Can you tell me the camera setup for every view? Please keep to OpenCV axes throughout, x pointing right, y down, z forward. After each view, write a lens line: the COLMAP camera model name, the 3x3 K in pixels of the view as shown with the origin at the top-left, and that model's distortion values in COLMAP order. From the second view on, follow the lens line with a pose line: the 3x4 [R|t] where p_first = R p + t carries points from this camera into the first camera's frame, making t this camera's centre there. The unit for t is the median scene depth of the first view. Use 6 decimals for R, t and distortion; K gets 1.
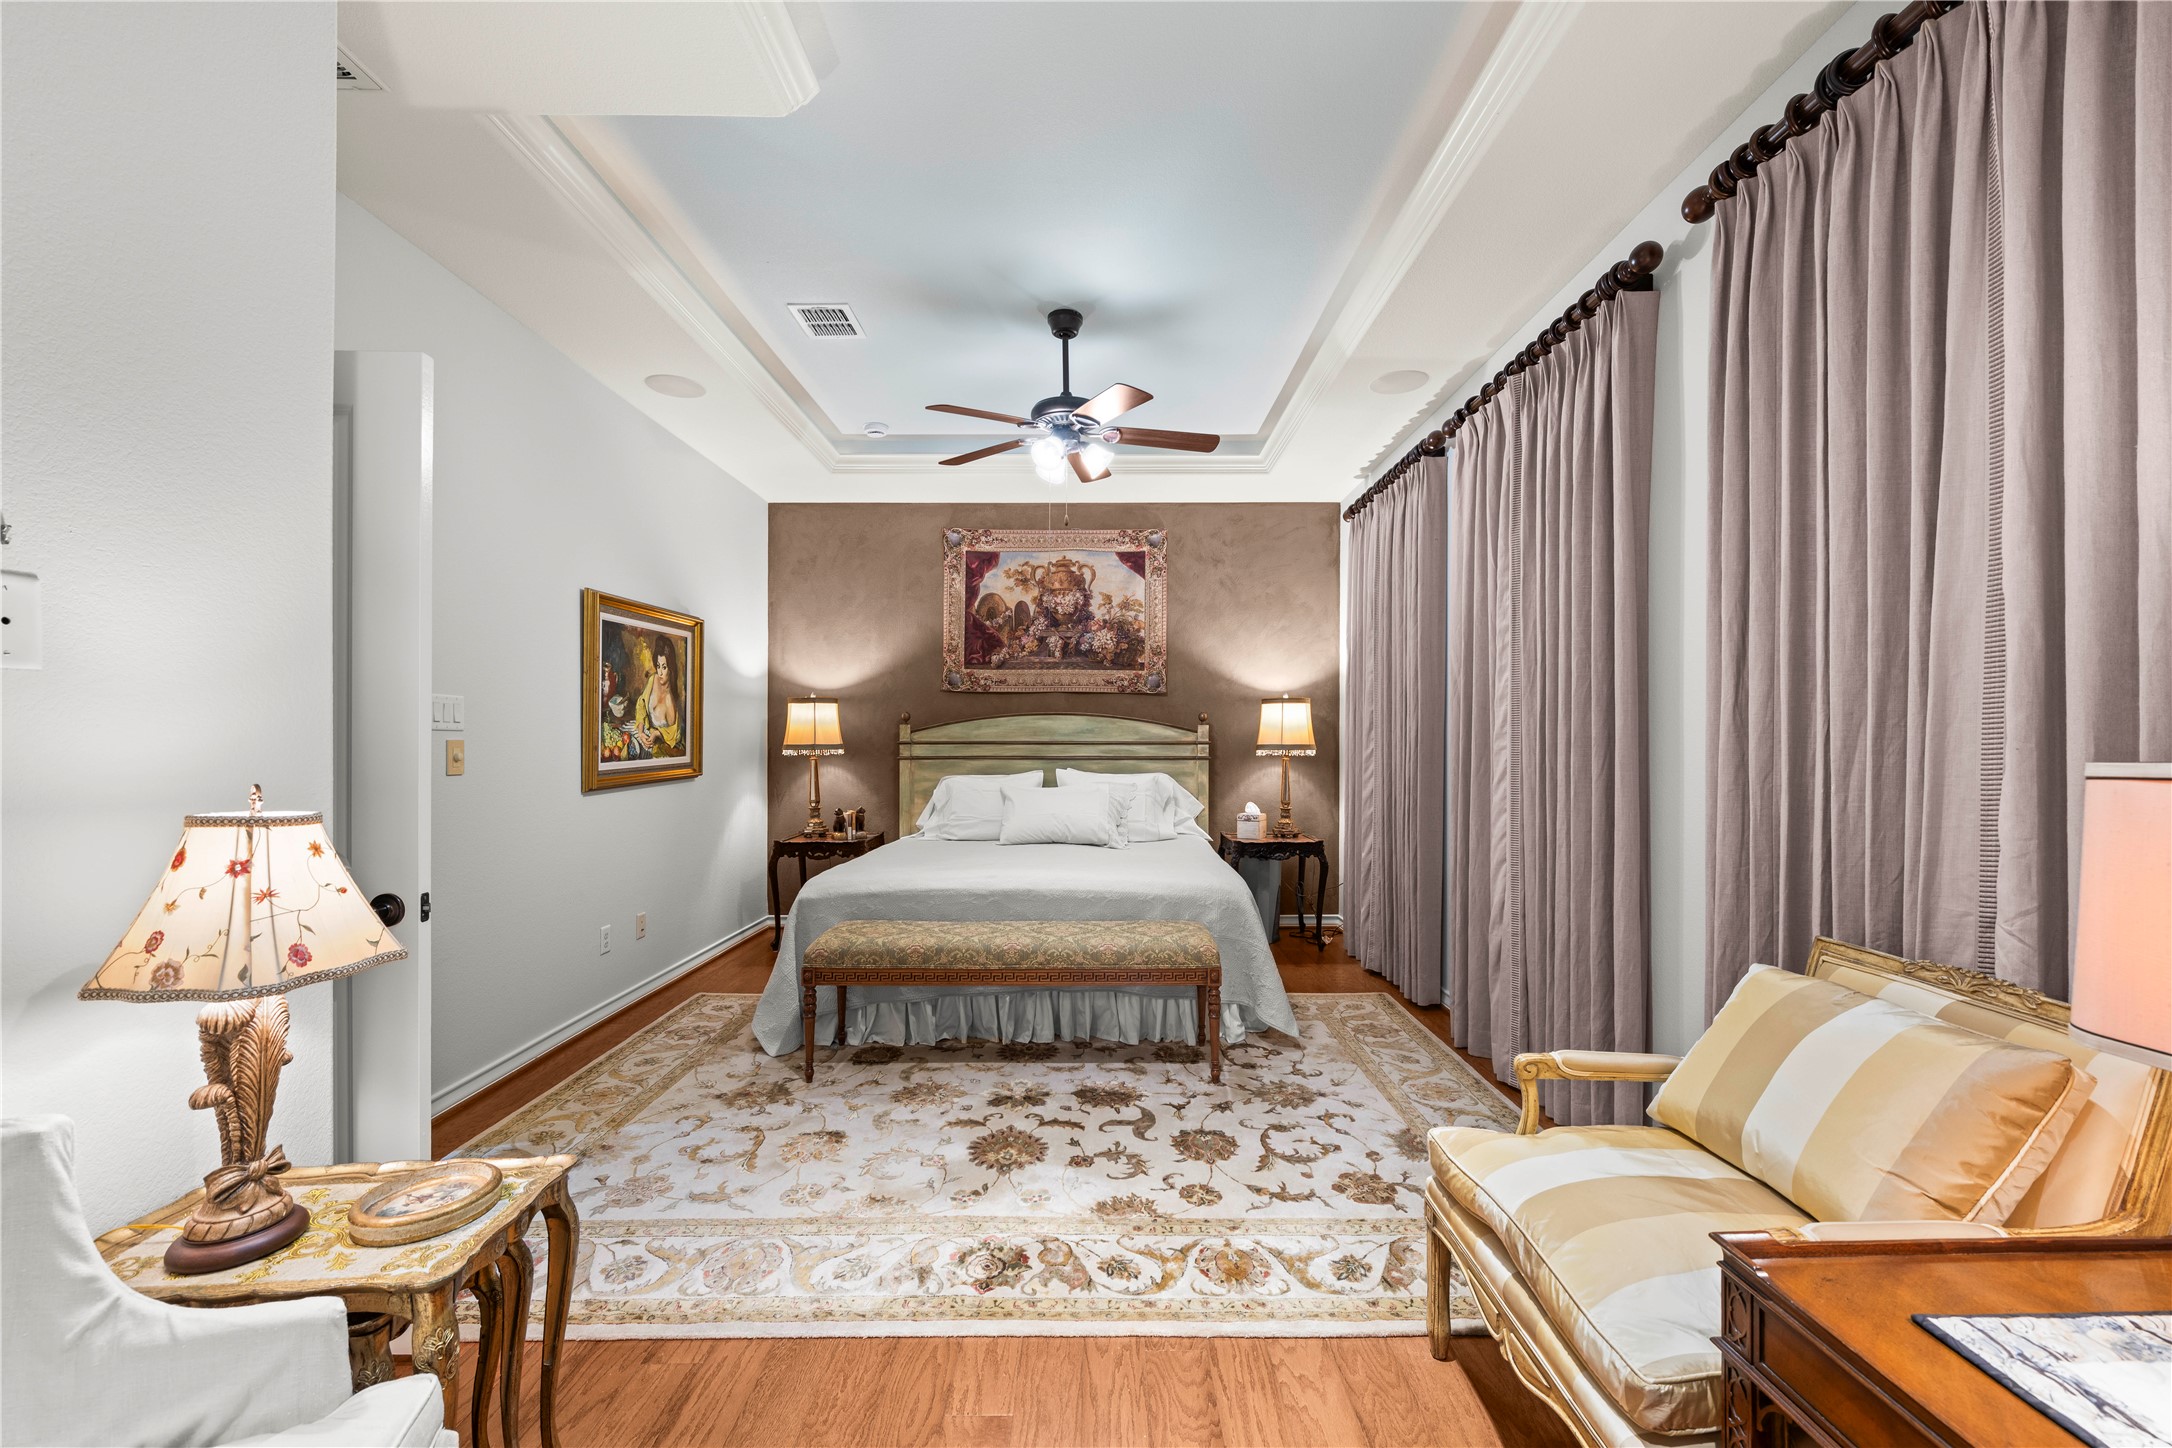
lens RADIAL K [[857.1, 0, 1102.2], [0, 857.1, 743.0], [0, 0, 1]] dist [0.000090, -0.000519]
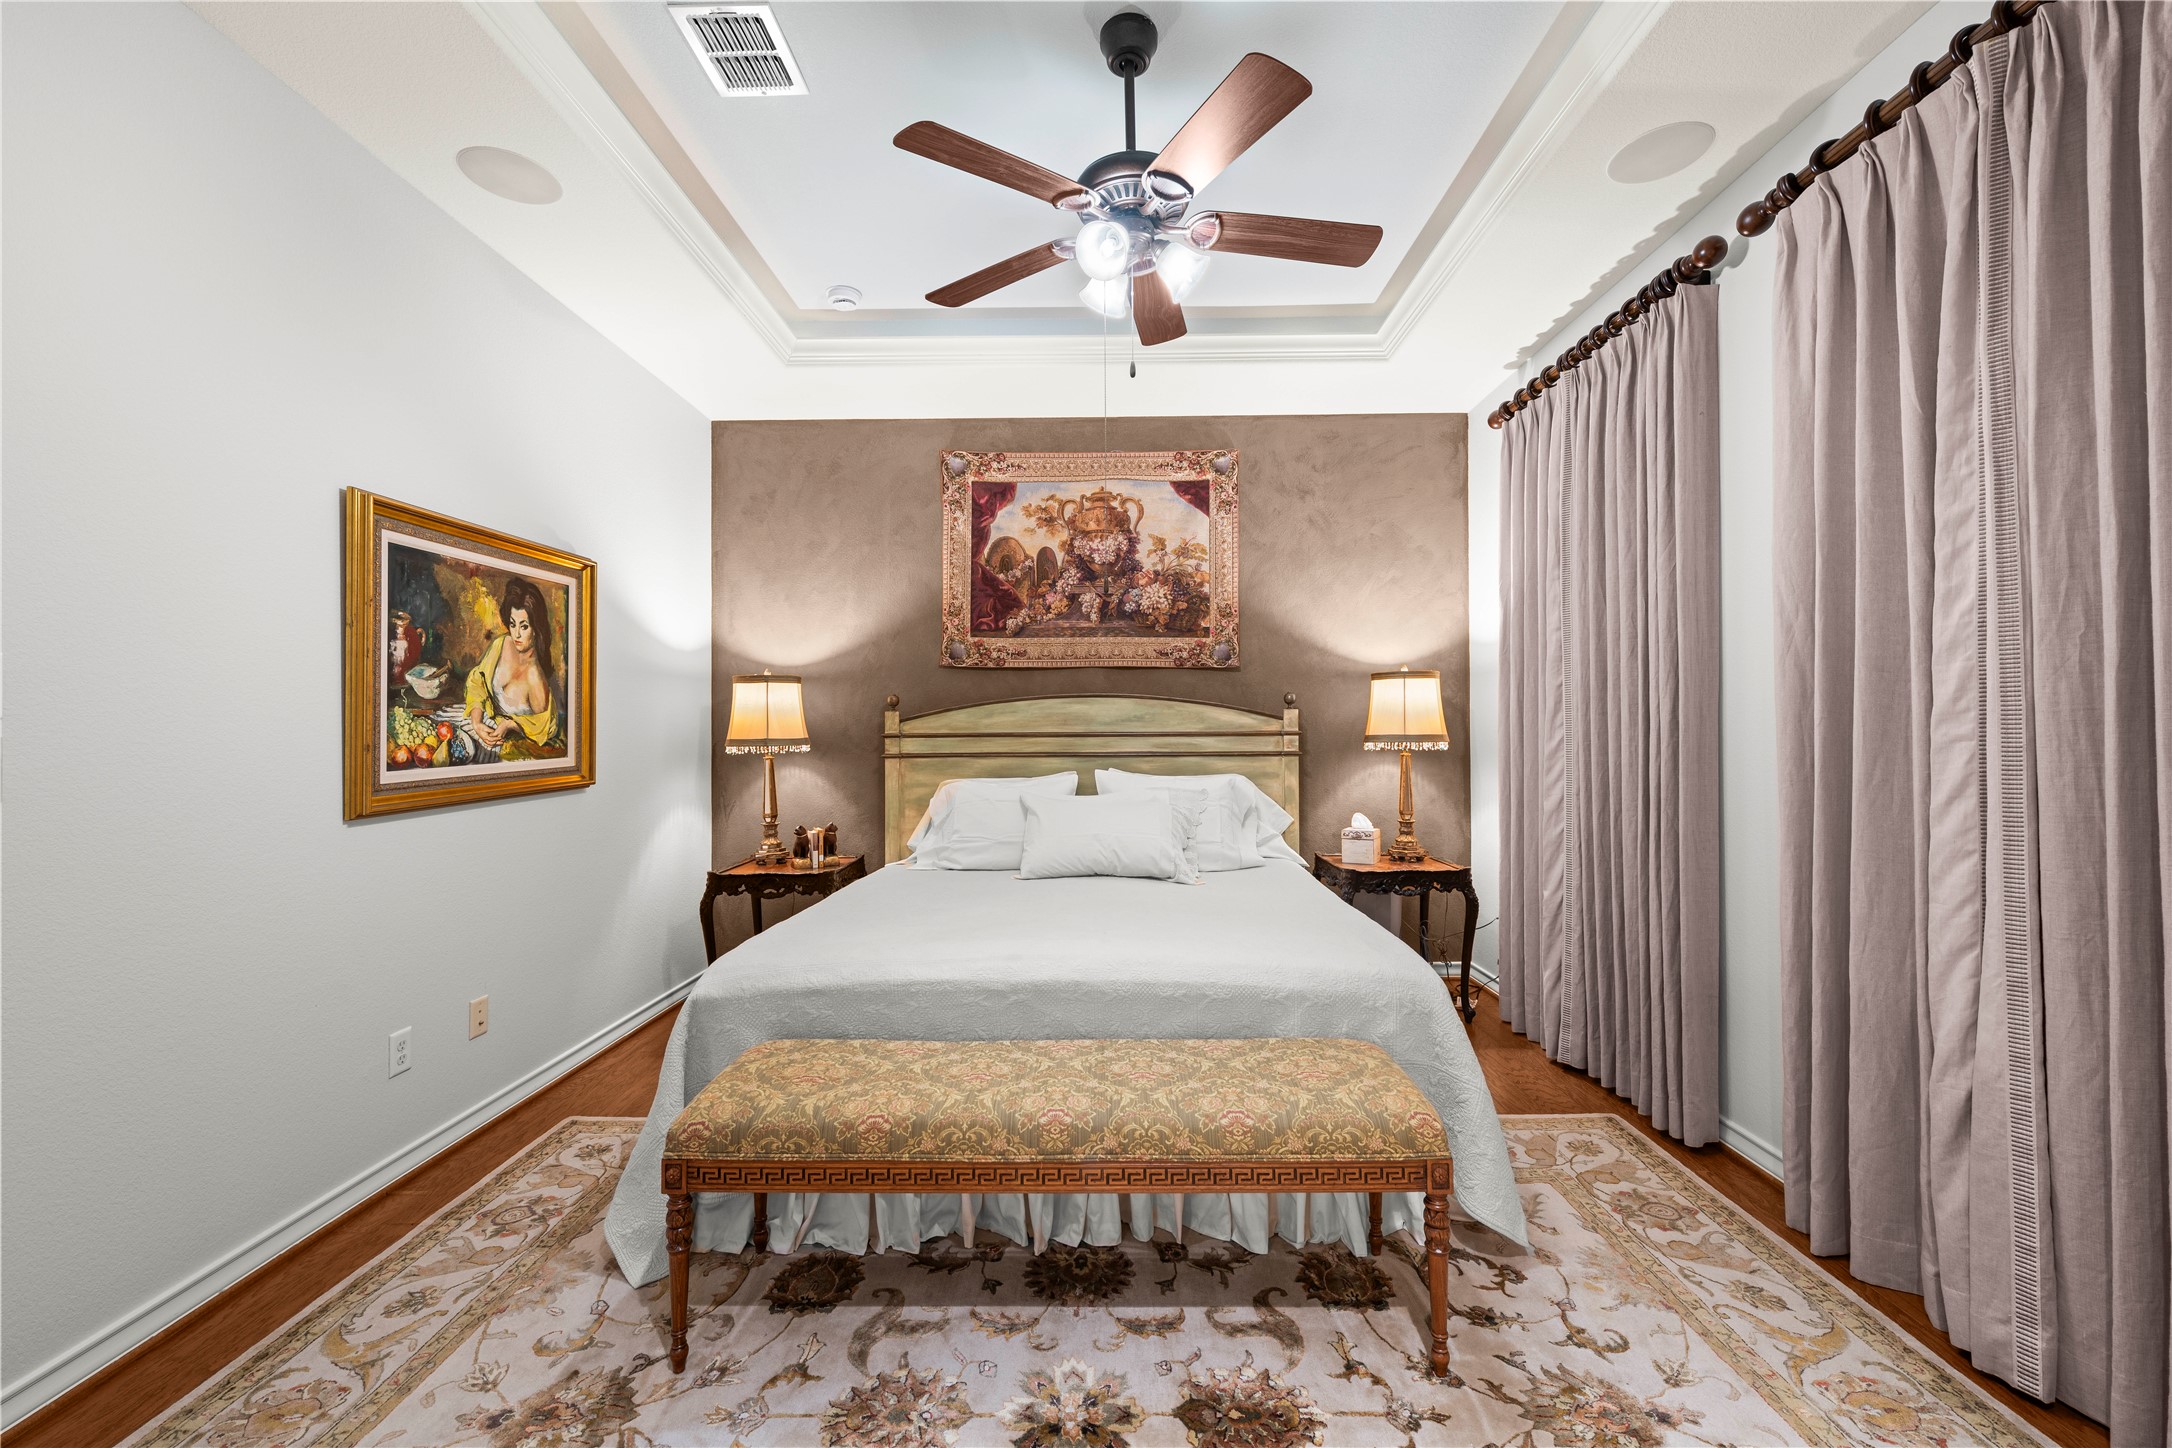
lens RADIAL K [[857.1, 0, 1097.1], [0, 857.1, 724.0], [0, 0, 1]] dist [0.000090, -0.000519]
pose [[0.999812, -0.006730, -0.018179, -0.046526], [0.006503, 0.999901, -0.012516, -0.000075], [0.018261, 0.012395, 0.999756, 0.317759]]
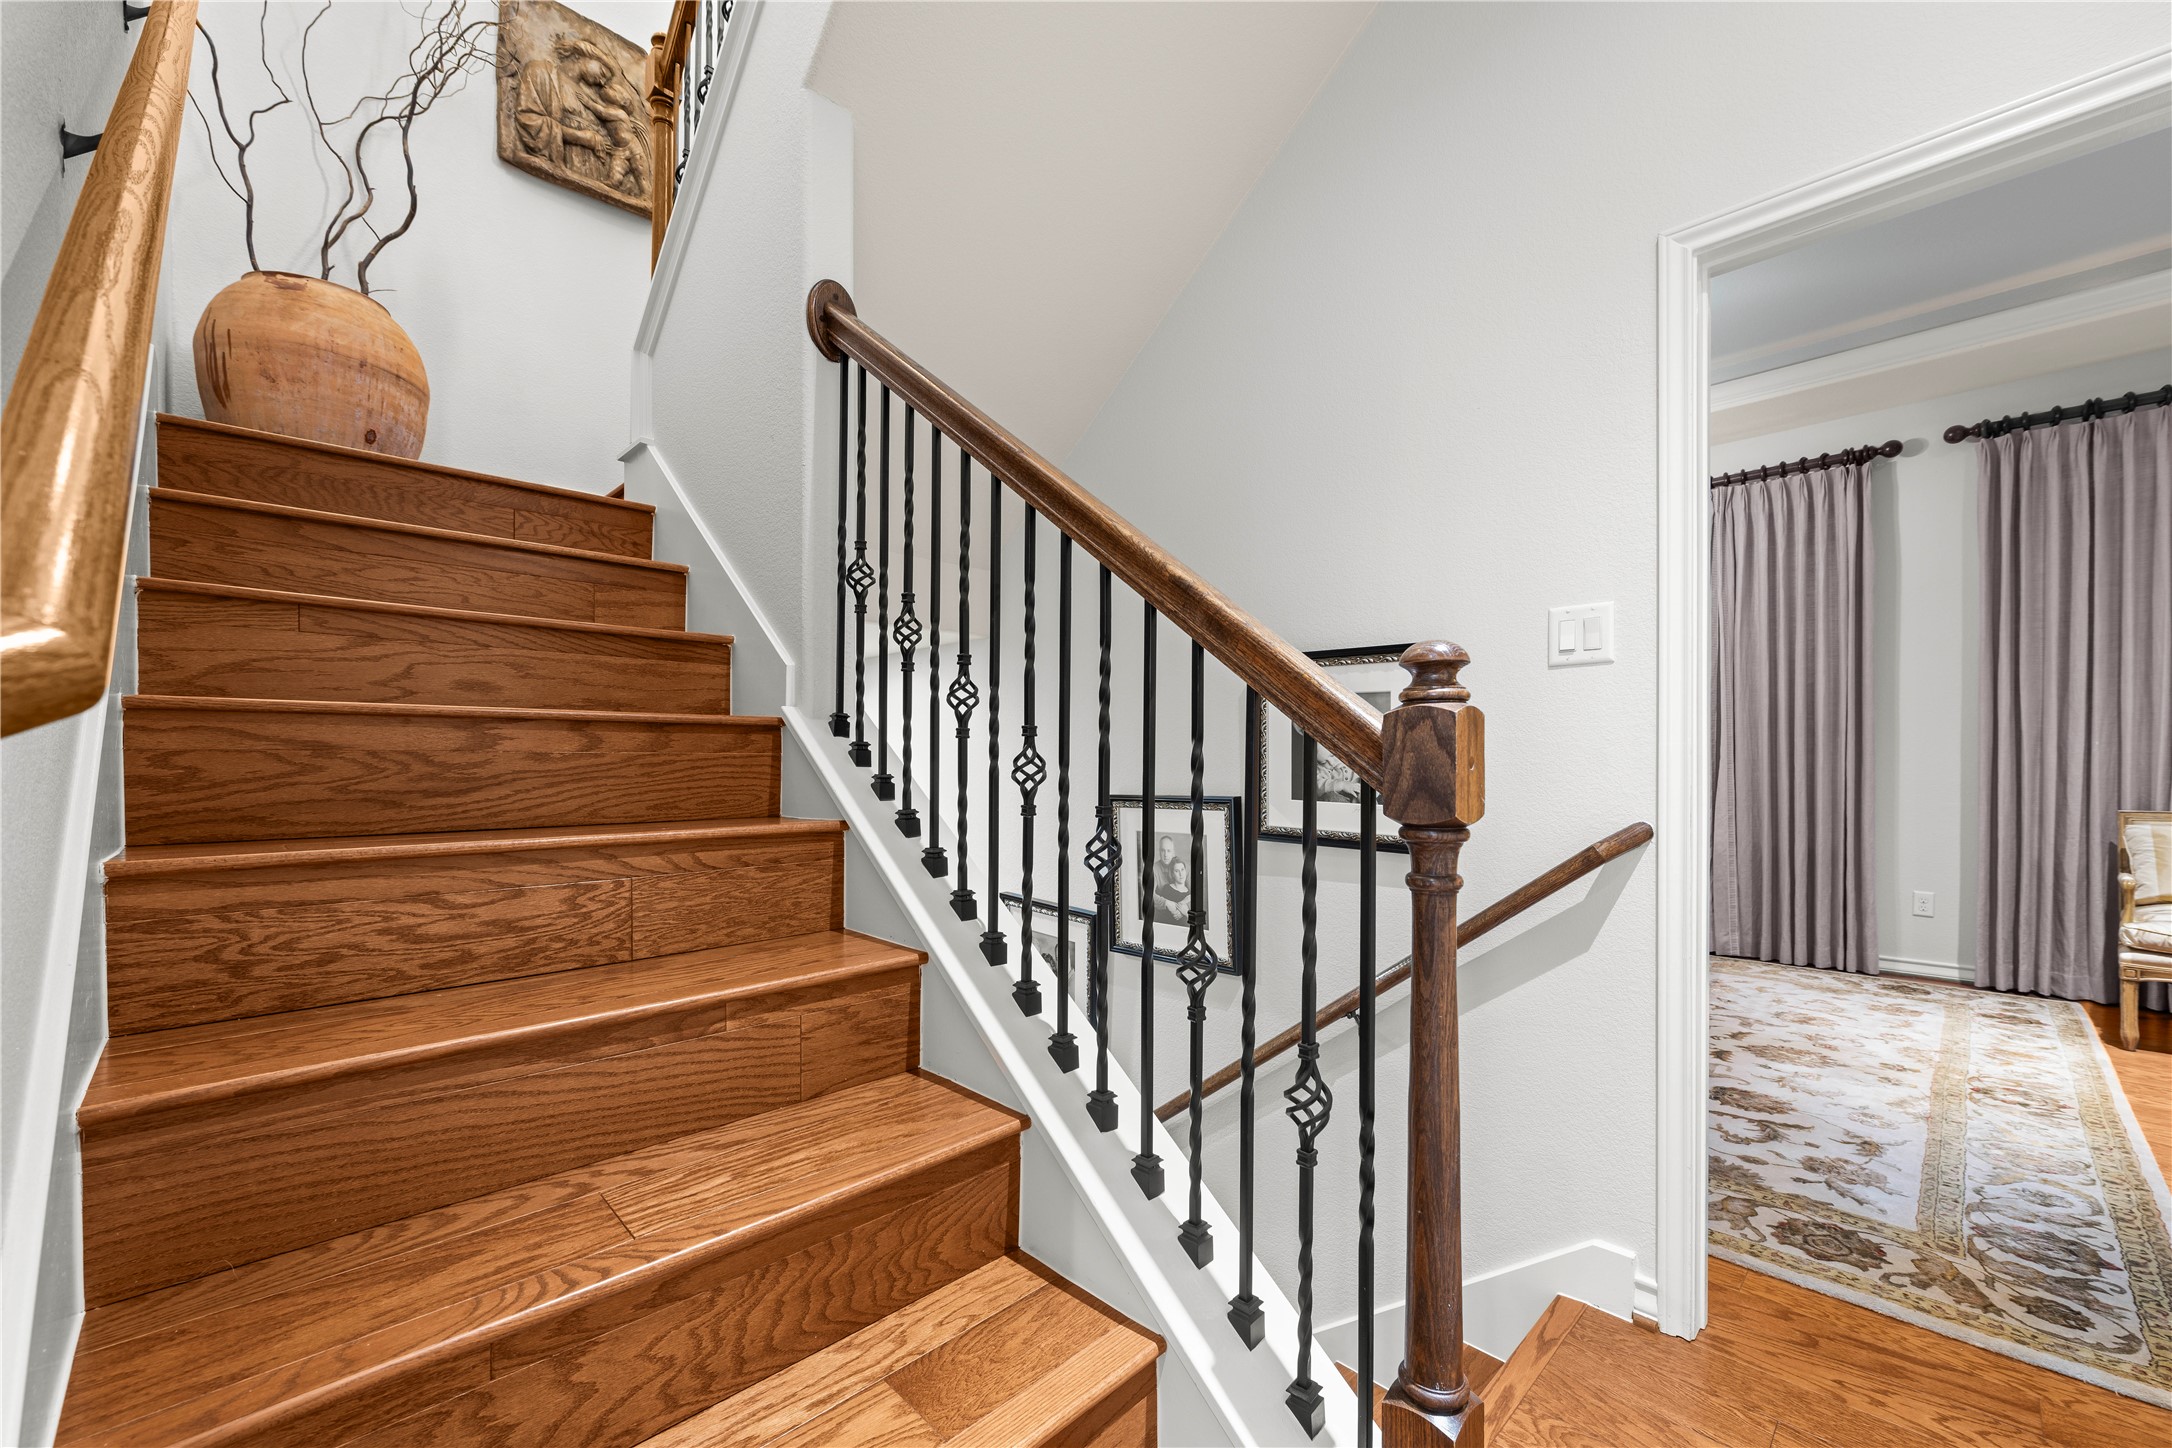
lens RADIAL K [[857.1, 0, 1125.4], [0, 857.1, 763.8], [0, 0, 1]] dist [0.000090, -0.000519]
pose [[0.714706, -0.006820, 0.699391, -0.916981], [0.004672, 0.999977, 0.004976, 0.032461], [-0.699409, -0.000289, 0.714722, 0.453860]]
